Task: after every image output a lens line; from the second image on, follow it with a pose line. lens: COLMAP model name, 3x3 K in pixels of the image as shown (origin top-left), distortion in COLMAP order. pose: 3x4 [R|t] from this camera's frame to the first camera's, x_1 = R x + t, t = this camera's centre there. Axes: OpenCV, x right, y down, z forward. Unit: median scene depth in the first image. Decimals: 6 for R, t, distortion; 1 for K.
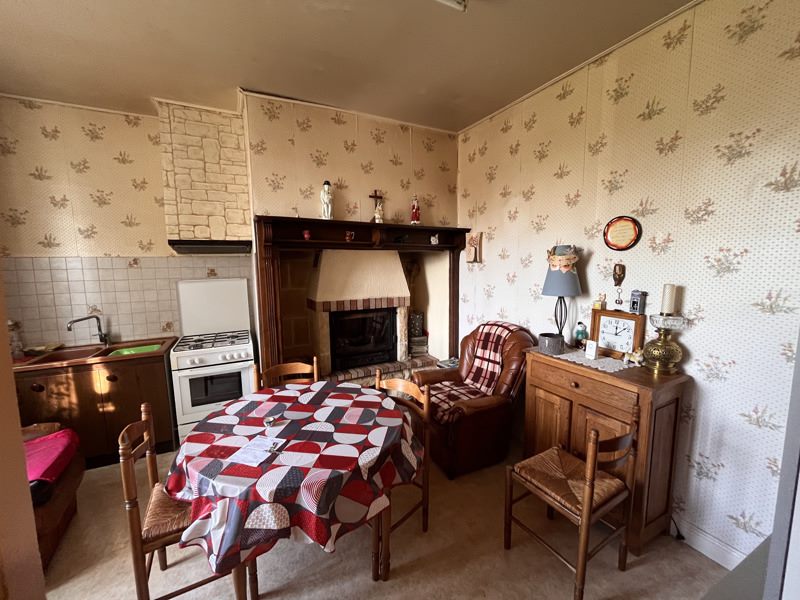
lens RADIAL K [[323.6, 0, 400.1], [0, 323.6, 300.8], [0, 0, 1]] dist [-0.004318, -0.000184]
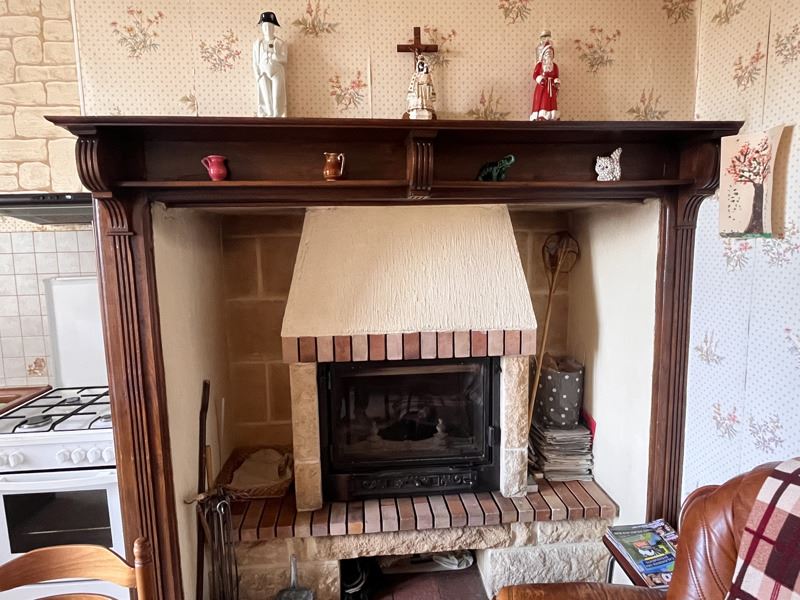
lens RADIAL K [[488.5, 0, 400.4], [0, 488.5, 300.8], [0, 0, 1]] dist [-0.005707, -0.001203]
pose [[0.924337, 0.040701, -0.379401, 0.104881], [-0.032269, 0.999071, 0.028561, -0.061983], [0.380211, -0.014157, 0.924791, 0.467713]]
